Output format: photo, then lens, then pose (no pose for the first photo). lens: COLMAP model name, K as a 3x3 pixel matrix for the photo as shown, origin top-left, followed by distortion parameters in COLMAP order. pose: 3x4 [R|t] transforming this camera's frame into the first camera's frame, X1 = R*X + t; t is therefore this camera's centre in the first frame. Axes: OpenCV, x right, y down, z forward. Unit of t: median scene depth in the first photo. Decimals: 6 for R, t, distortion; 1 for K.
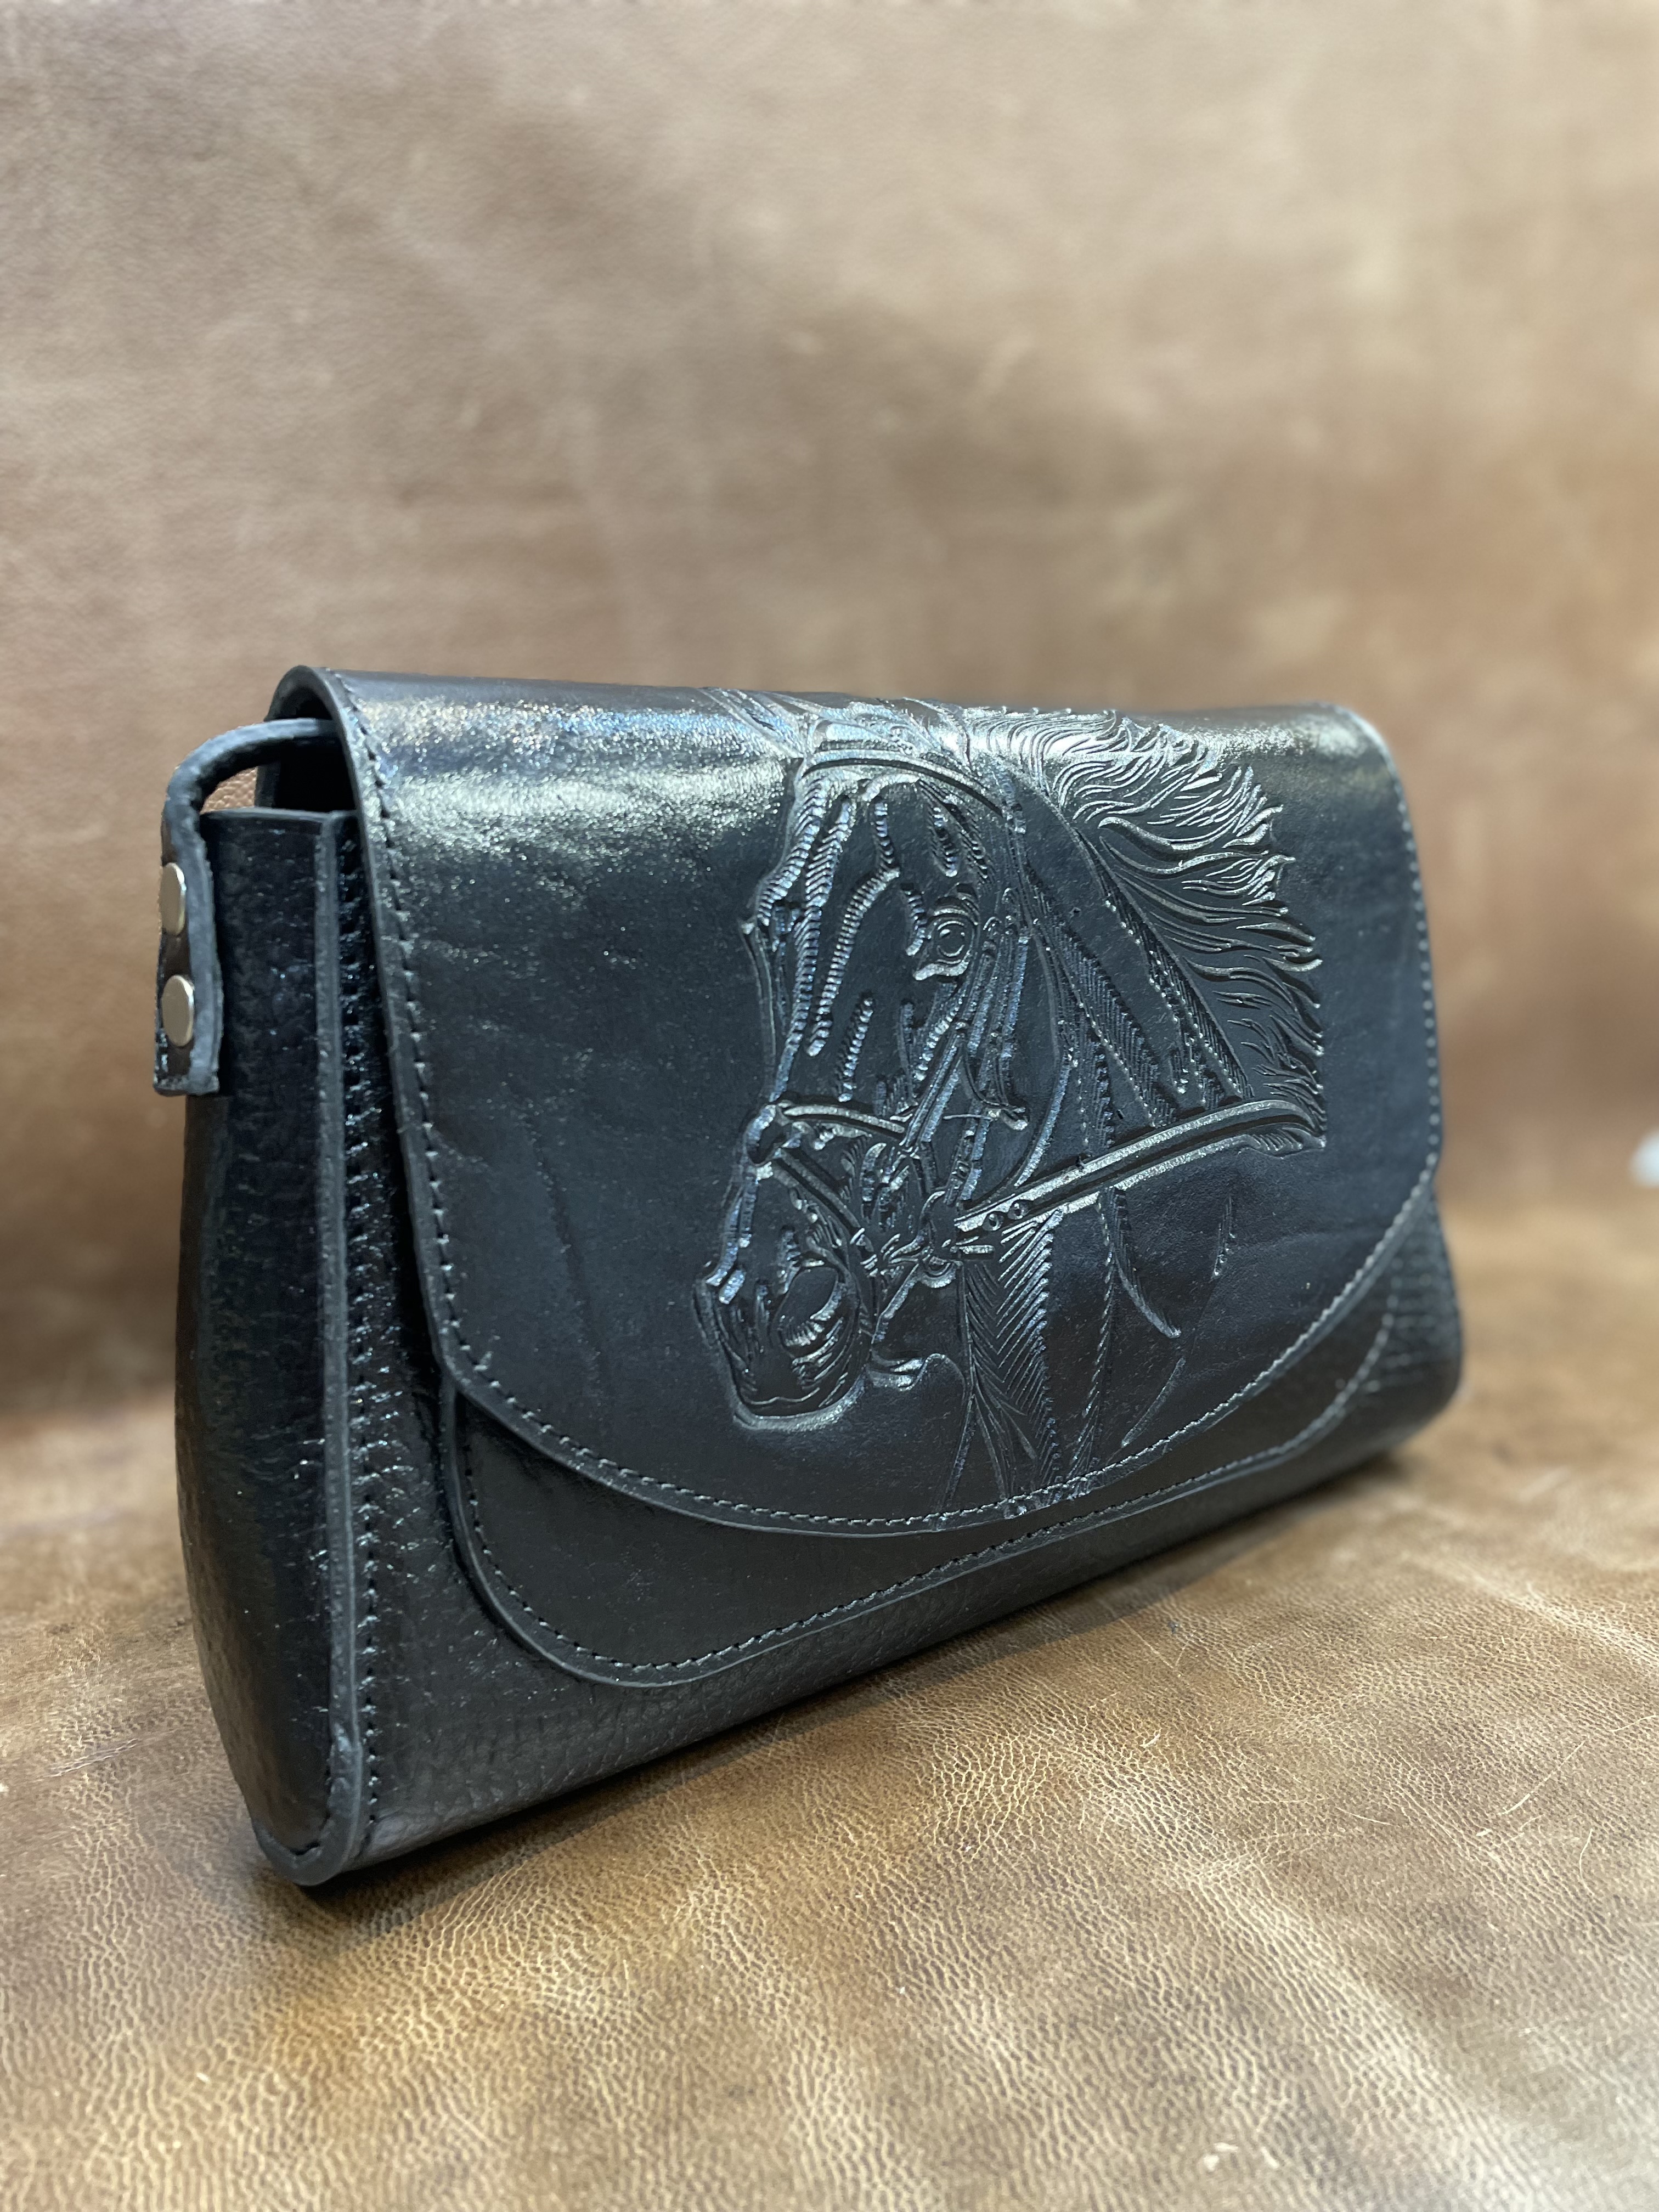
lens RADIAL K [[1682.8, 0, 817.9], [0, 1682.8, 1105.8], [0, 0, 1]] dist [0.067622, -0.098592]
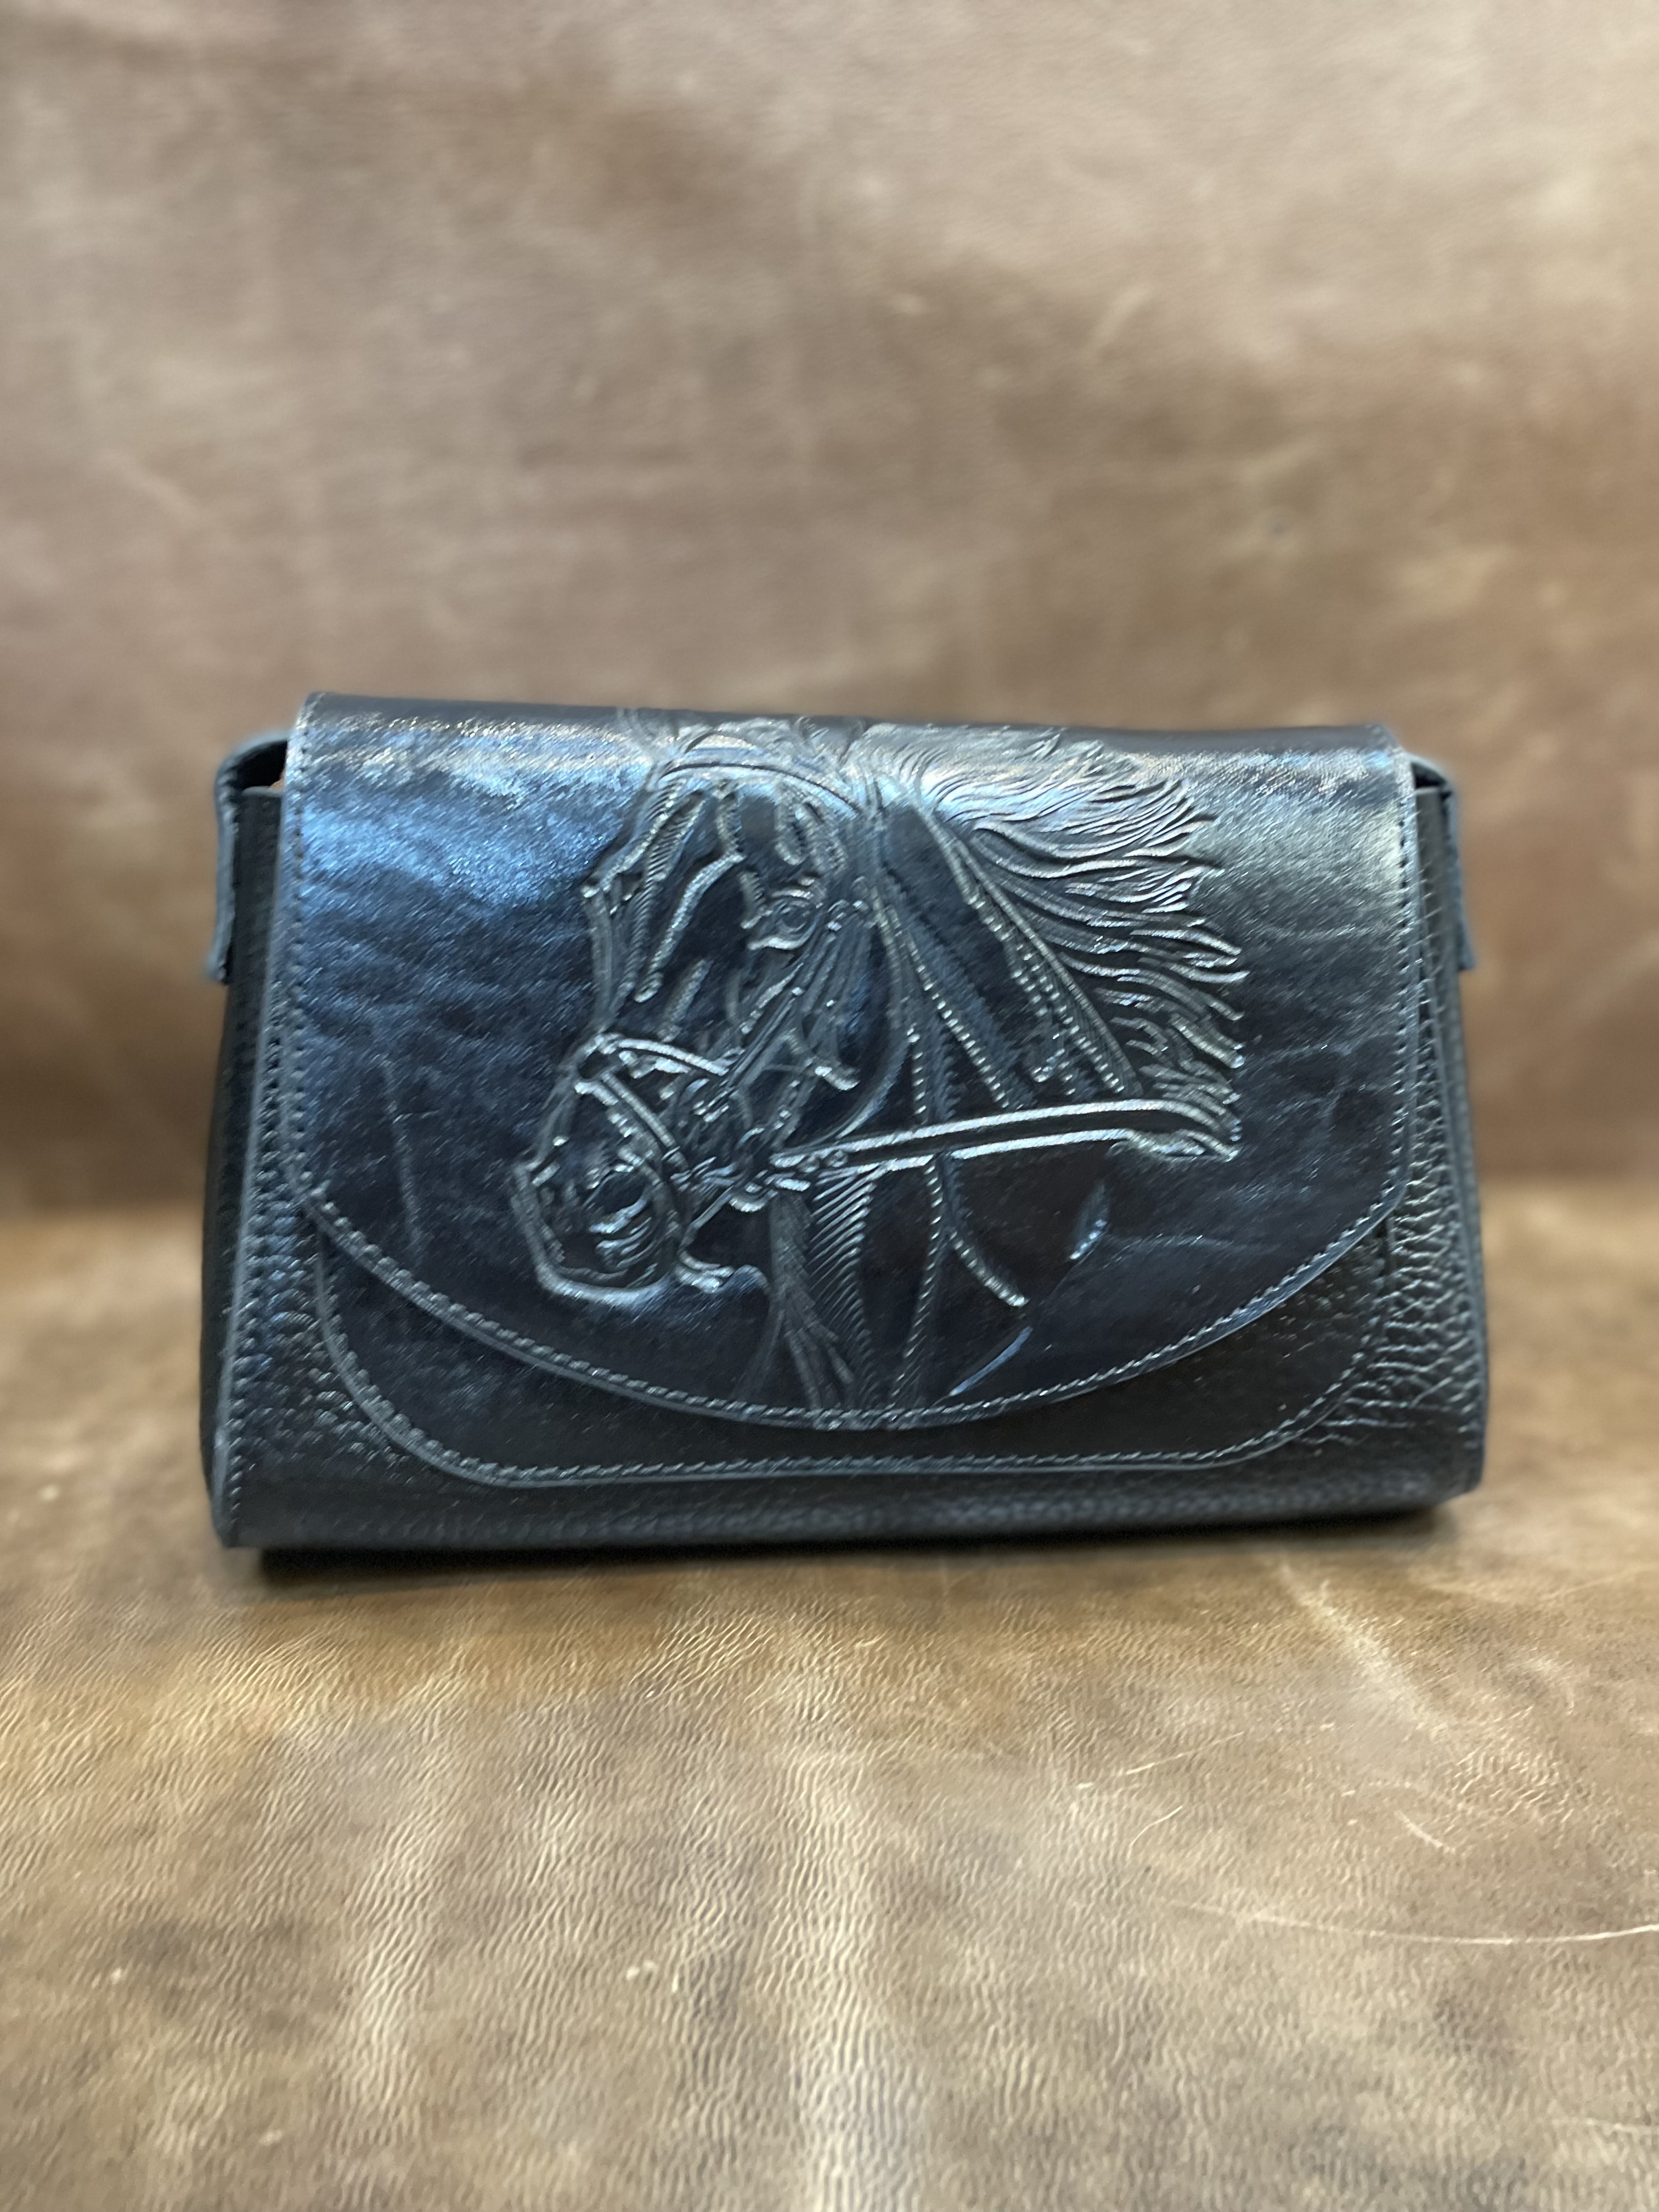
lens RADIAL K [[1682.8, 0, 886.2], [0, 1682.8, 1093.4], [0, 0, 1]] dist [0.067622, -0.098592]
pose [[0.948706, 0.126477, -0.289760, 0.431717], [-0.092396, 0.987399, 0.128474, -0.128965], [0.302358, -0.095111, 0.948437, -0.052810]]
